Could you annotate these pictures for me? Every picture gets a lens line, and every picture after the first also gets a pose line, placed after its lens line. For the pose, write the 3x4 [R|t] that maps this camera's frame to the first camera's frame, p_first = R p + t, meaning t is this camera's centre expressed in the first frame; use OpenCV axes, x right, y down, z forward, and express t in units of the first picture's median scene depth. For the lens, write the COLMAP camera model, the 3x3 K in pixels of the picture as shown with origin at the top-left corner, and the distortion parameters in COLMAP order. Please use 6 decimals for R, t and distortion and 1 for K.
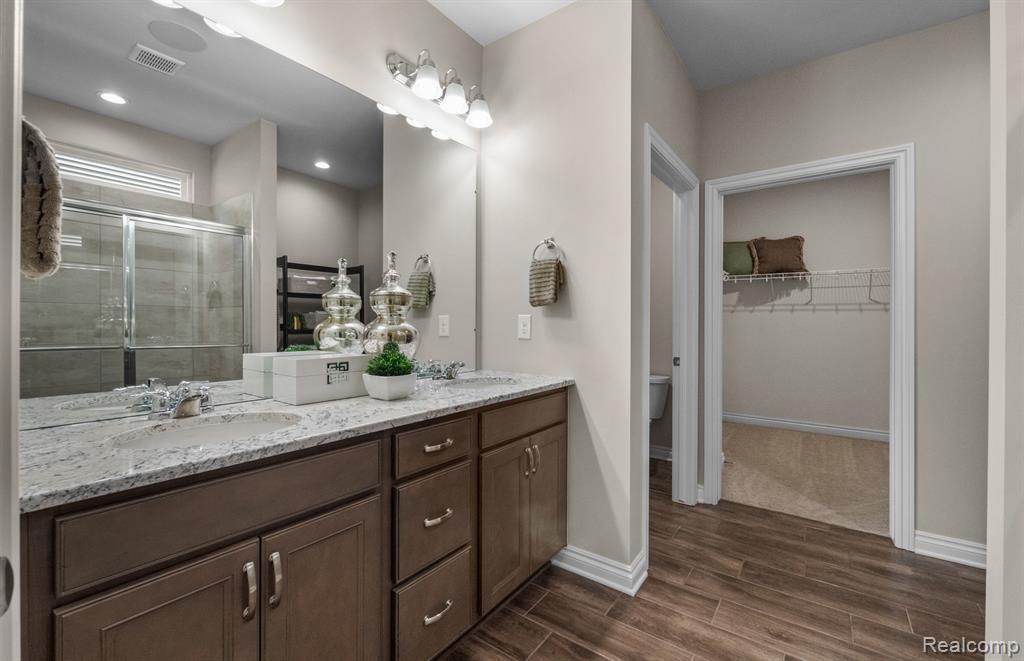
lens RADIAL K [[433.7, 0, 503.7], [0, 433.7, 327.2], [0, 0, 1]] dist [-0.000503, -0.000025]
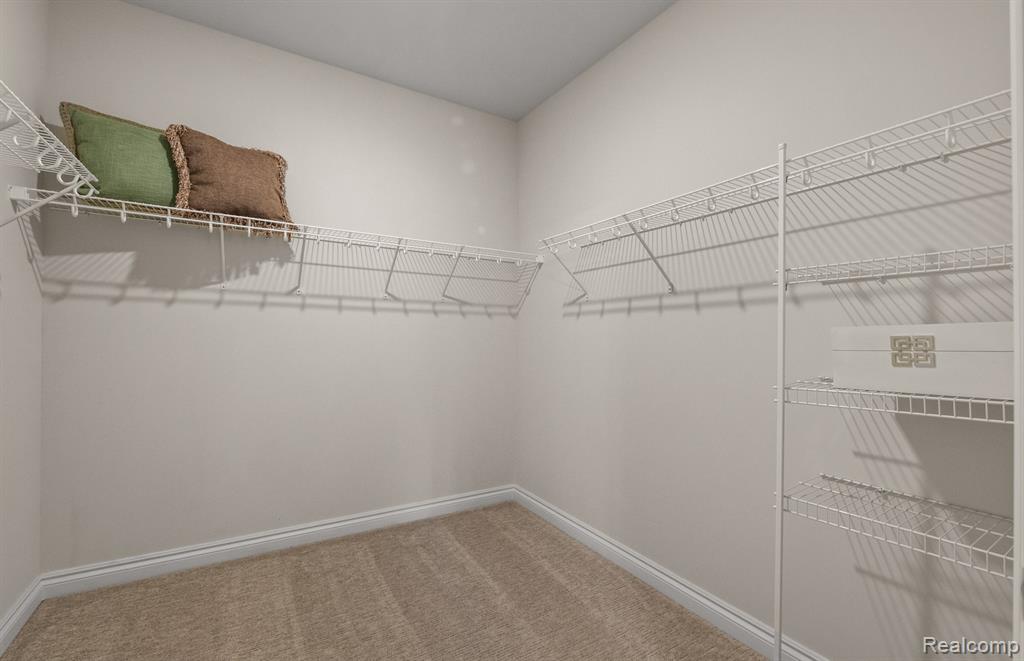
lens RADIAL K [[433.7, 0, 503.7], [0, 433.7, 327.2], [0, 0, 1]] dist [-0.000503, -0.000025]
pose [[0.383420, 0.020405, 0.923349, 0.325521], [0.001209, 0.999744, -0.022595, -0.002476], [-0.923573, 0.009780, 0.383297, 0.570268]]
